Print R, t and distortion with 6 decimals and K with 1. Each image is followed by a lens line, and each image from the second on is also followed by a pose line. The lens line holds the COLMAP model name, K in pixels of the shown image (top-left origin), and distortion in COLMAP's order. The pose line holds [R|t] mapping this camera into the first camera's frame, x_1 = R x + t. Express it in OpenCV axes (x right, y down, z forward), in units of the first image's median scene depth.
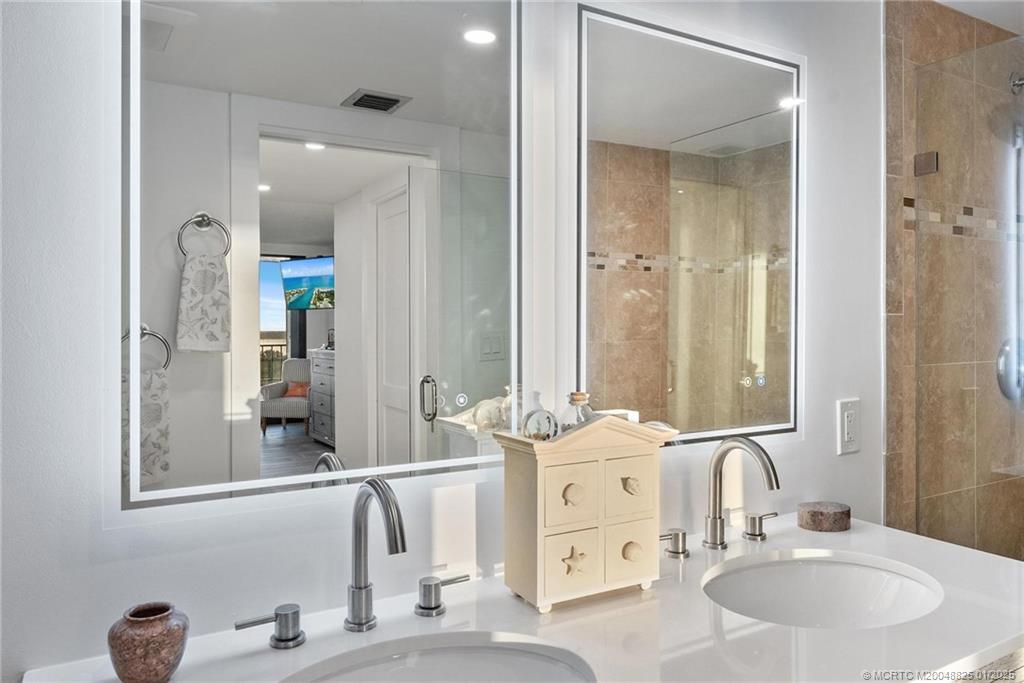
lens RADIAL K [[716.0, 0, 512.0], [0, 716.0, 341.5], [0, 0, 1]] dist [0.003494, 0.000558]
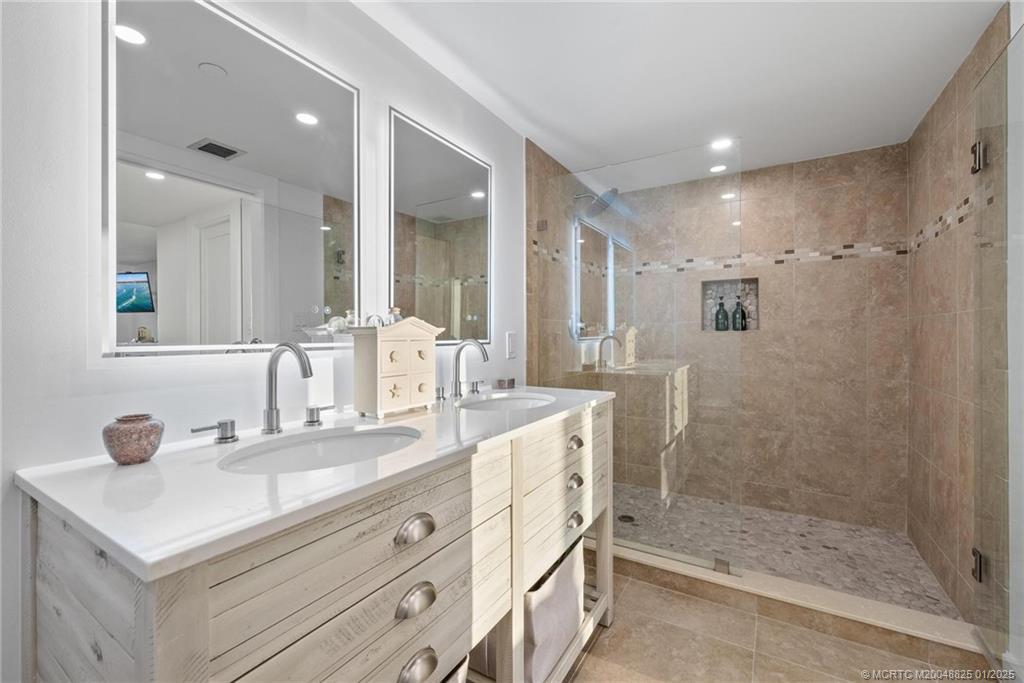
lens RADIAL K [[429.7, 0, 512.0], [0, 429.7, 341.5], [0, 0, 1]] dist [0.001527, 0.000126]
pose [[0.885369, -0.000454, 0.464888, -0.122894], [0.003316, 0.999980, -0.005339, 0.126712], [-0.464876, 0.006269, 0.885353, -0.121006]]
